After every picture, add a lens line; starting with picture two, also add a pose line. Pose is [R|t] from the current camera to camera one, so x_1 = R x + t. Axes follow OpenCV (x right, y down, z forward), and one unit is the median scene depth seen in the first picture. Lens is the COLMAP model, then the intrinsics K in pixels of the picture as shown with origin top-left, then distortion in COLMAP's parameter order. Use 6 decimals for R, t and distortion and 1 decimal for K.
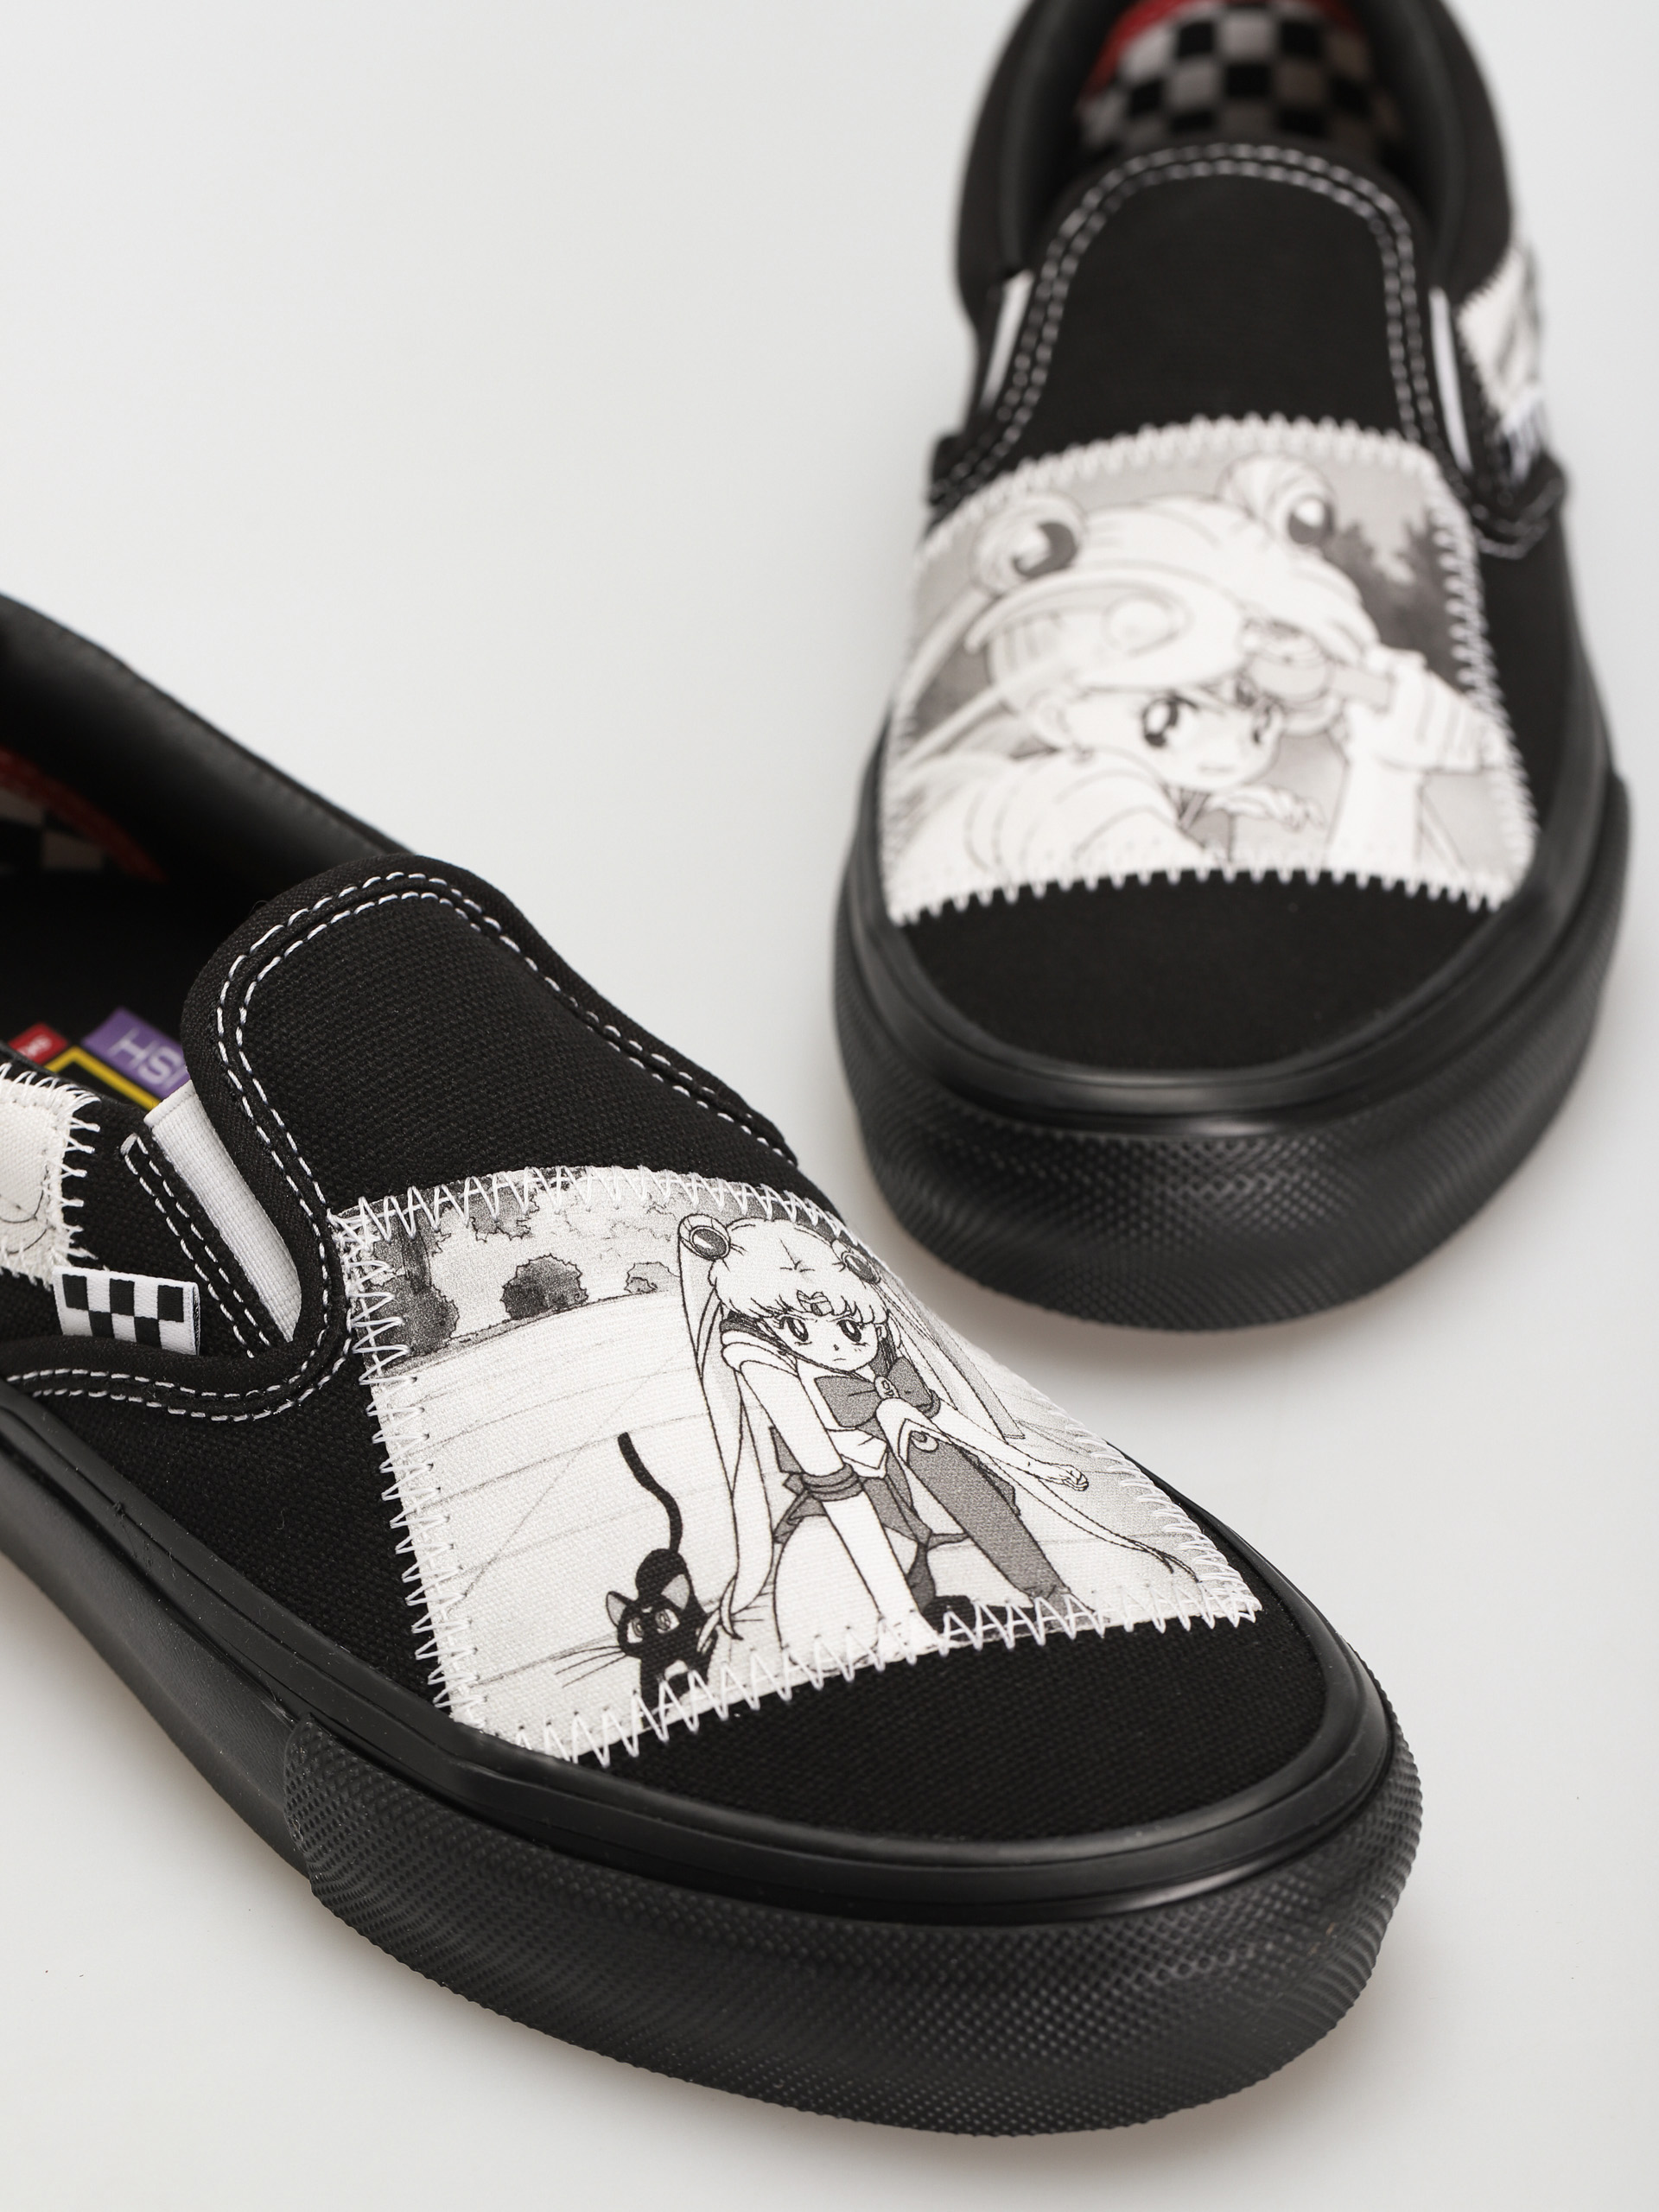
lens RADIAL K [[7432.2, 0, 829.5], [0, 7432.2, 1106.0], [0, 0, 1]] dist [0.050515, -0.010845]
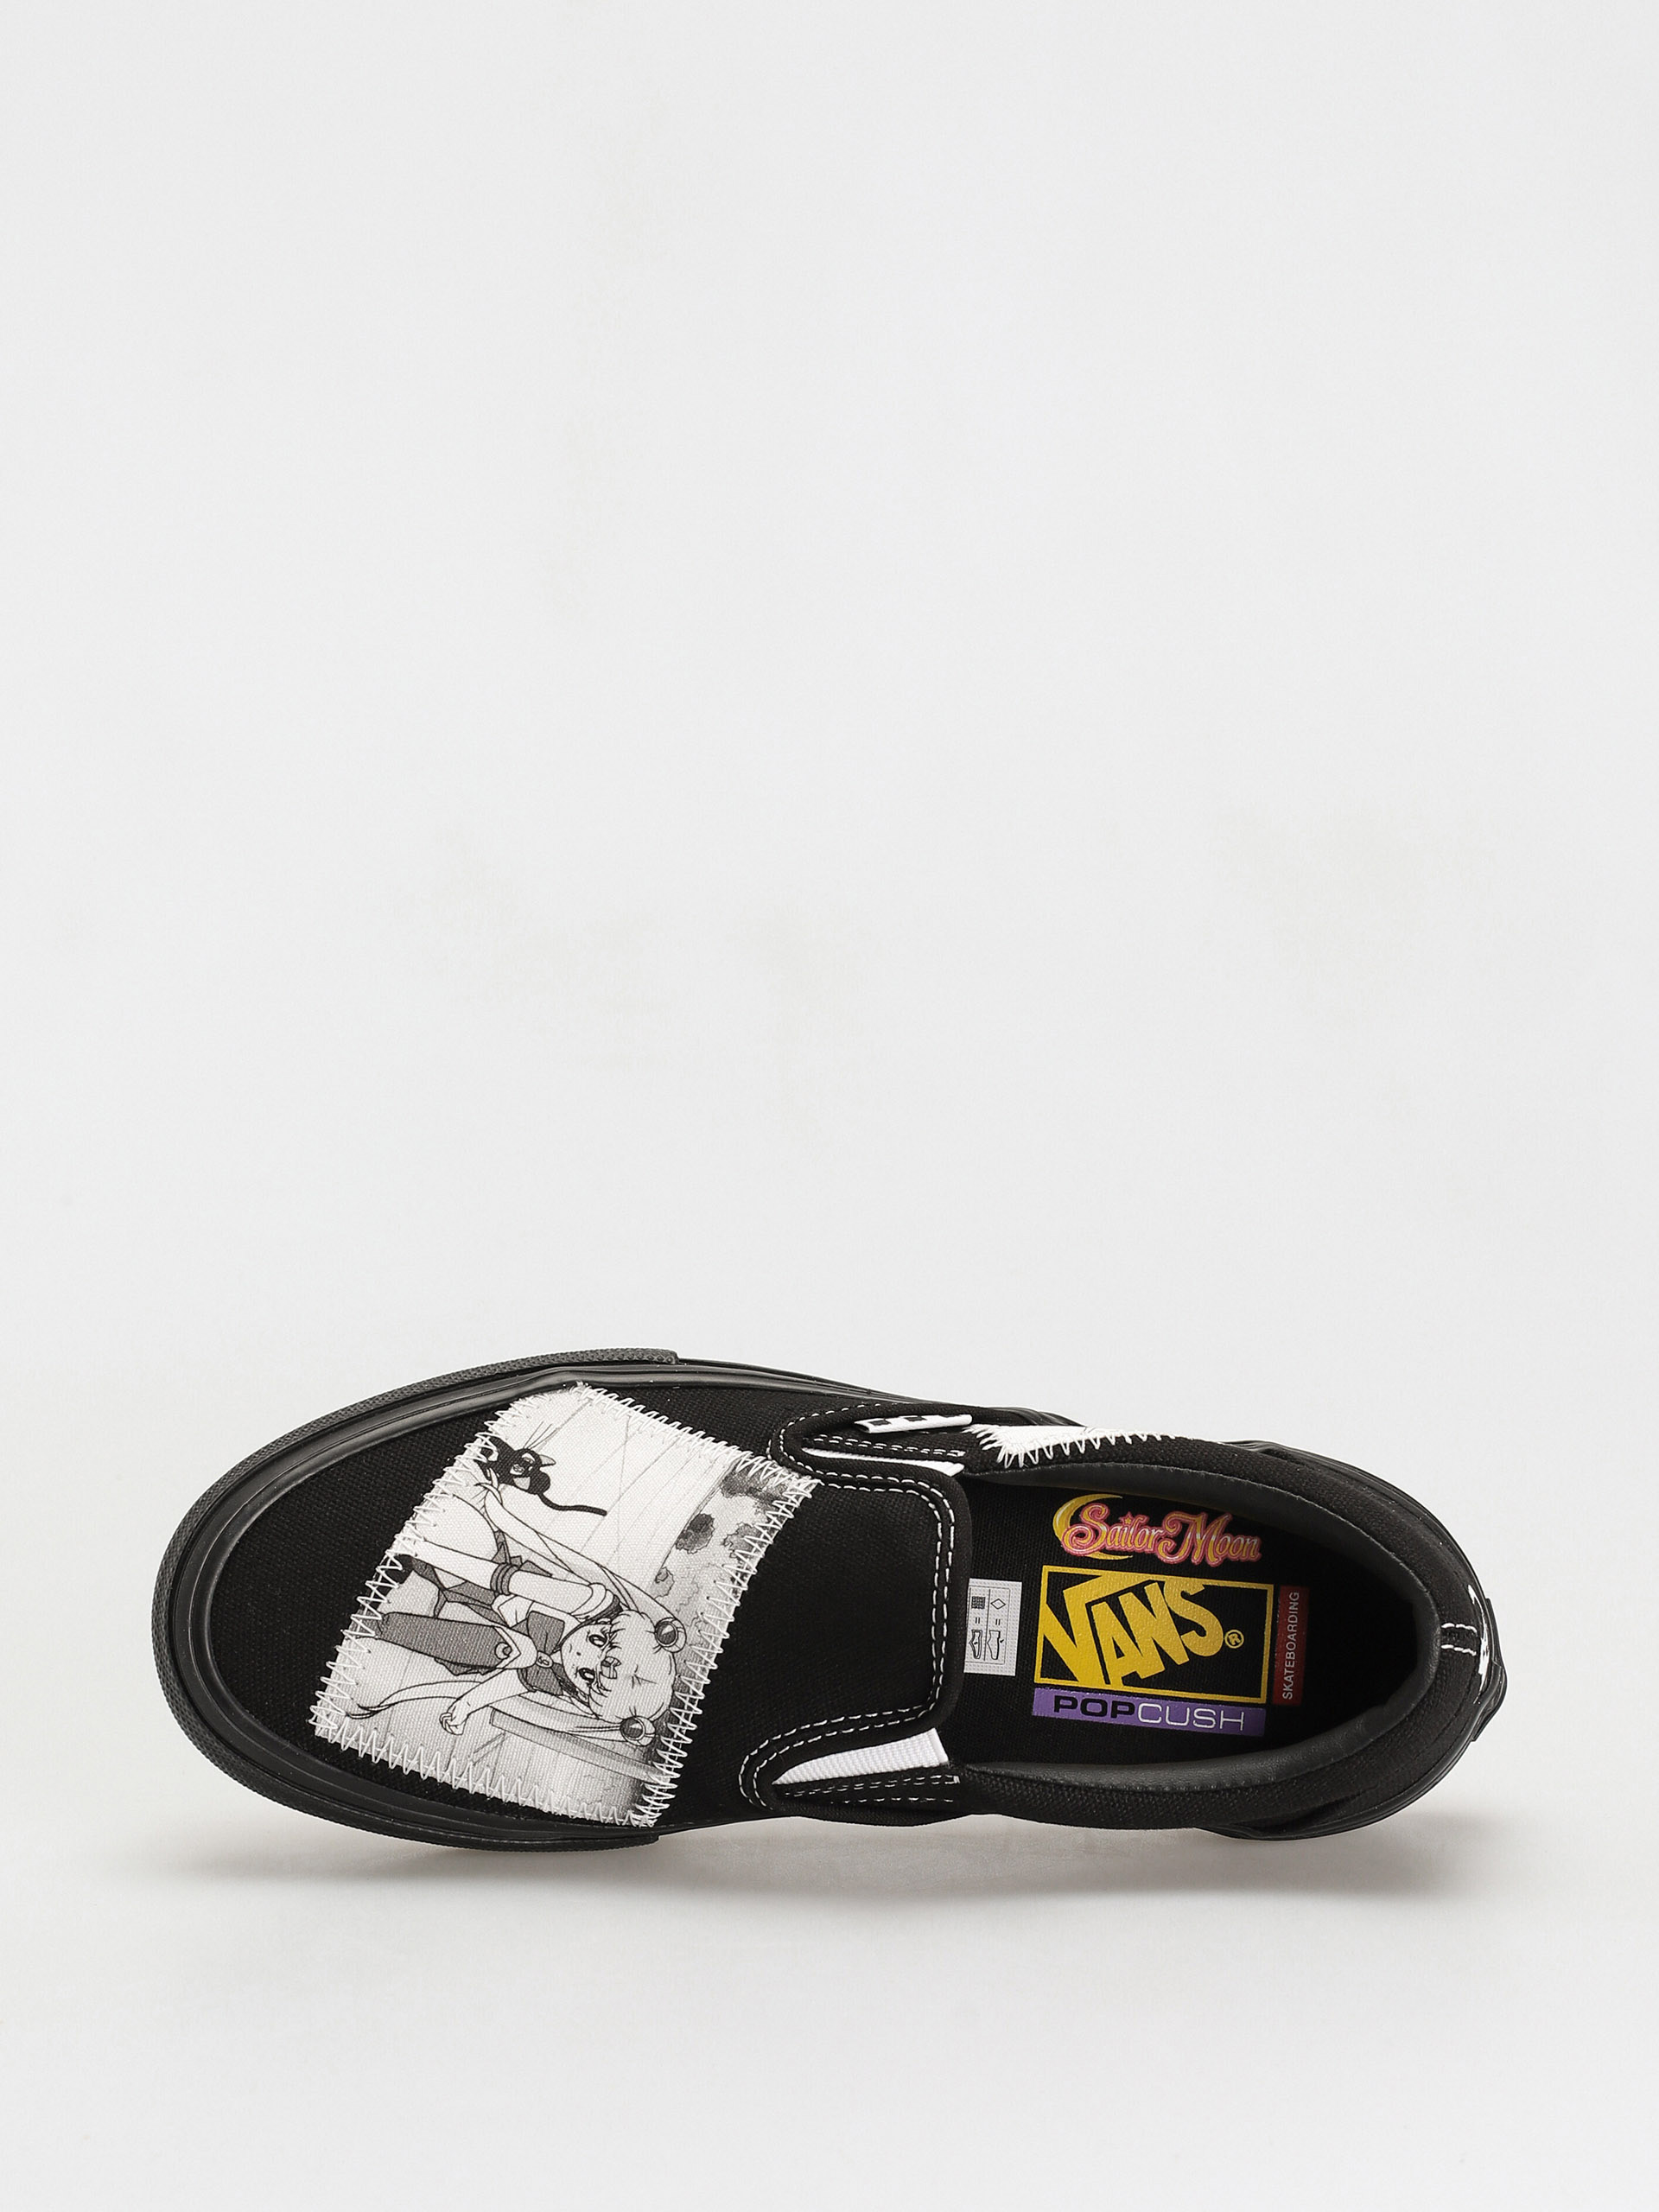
lens RADIAL K [[7432.2, 0, 829.5], [0, 7432.2, 1106.0], [0, 0, 1]] dist [0.050515, -0.010845]
pose [[-0.705549, 0.683285, -0.187941, 0.203254], [-0.445923, -0.221949, 0.867116, -1.507106], [0.550774, 0.695600, 0.461289, 0.126521]]
